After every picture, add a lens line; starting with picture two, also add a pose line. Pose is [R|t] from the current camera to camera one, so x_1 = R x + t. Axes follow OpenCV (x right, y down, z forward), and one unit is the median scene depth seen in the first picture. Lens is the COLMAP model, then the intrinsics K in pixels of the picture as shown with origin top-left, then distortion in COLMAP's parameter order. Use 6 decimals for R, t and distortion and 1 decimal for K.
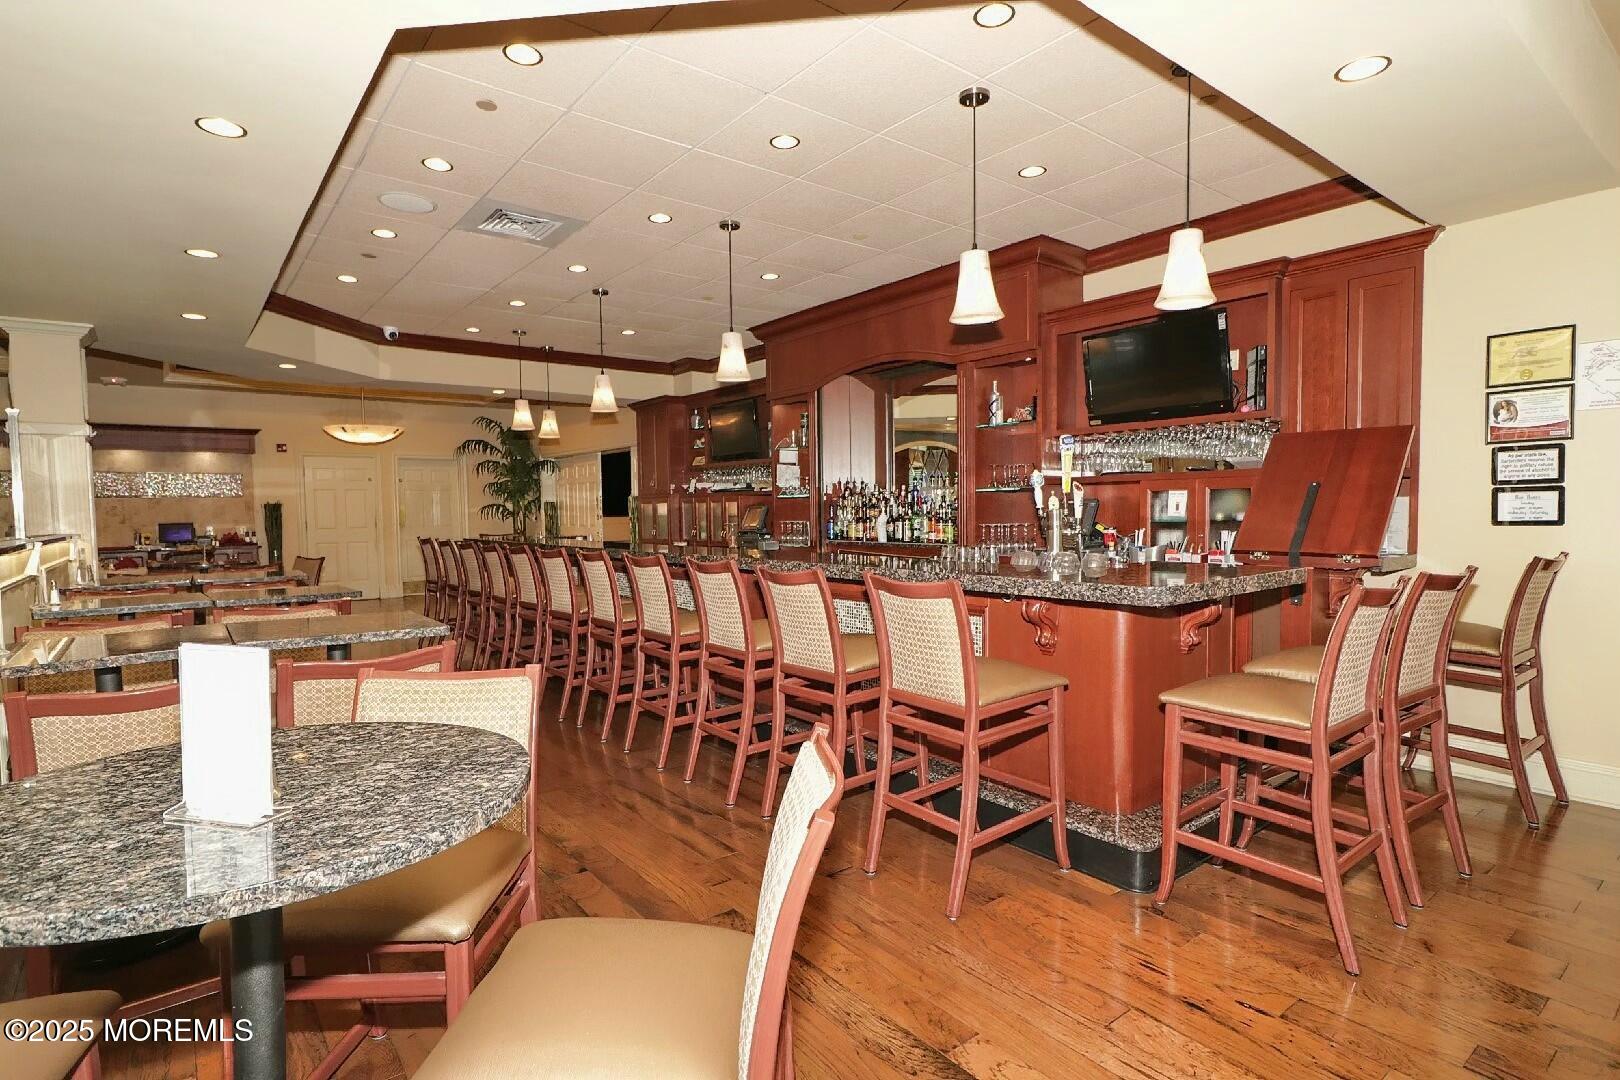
lens RADIAL K [[804.4, 0, 810.0], [0, 804.4, 540.0], [0, 0, 1]] dist [0.001364, -0.000674]
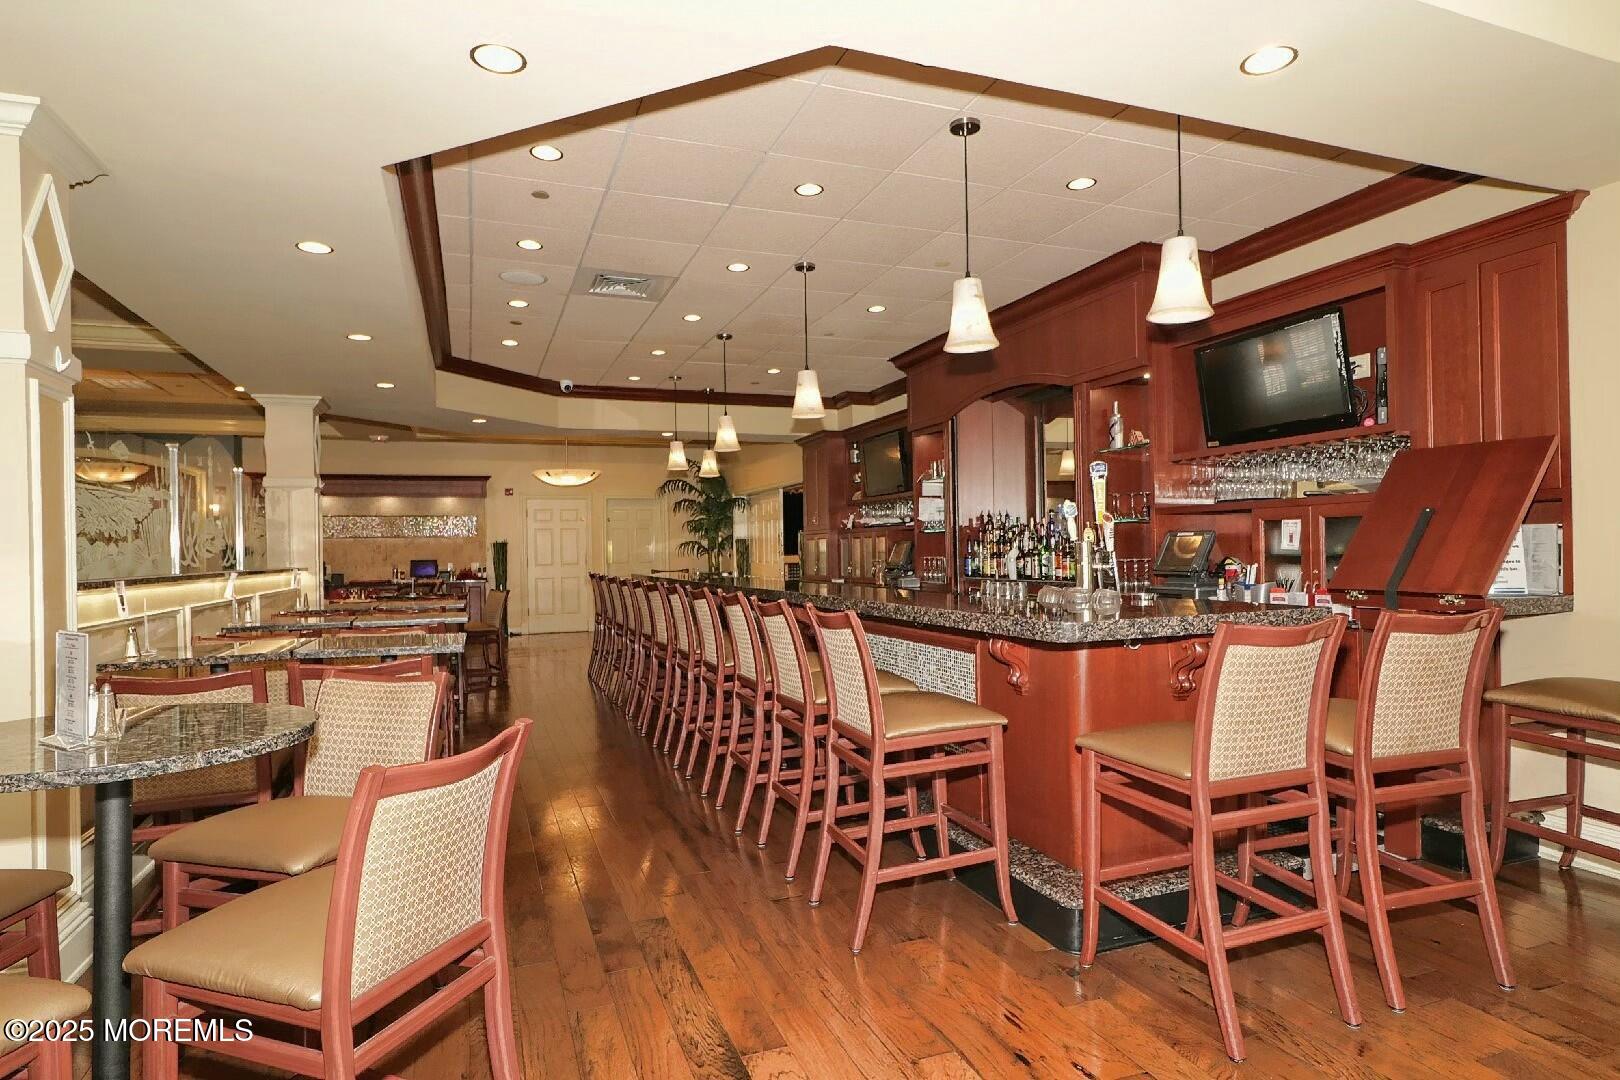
lens RADIAL K [[867.9, 0, 810.0], [0, 867.9, 540.0], [0, 0, 1]] dist [-0.001692, -0.000420]
pose [[0.956195, -0.007250, -0.292641, 0.161198], [-0.005885, 0.999015, -0.043980, 0.002924], [0.292671, 0.043776, 0.955211, -0.025690]]
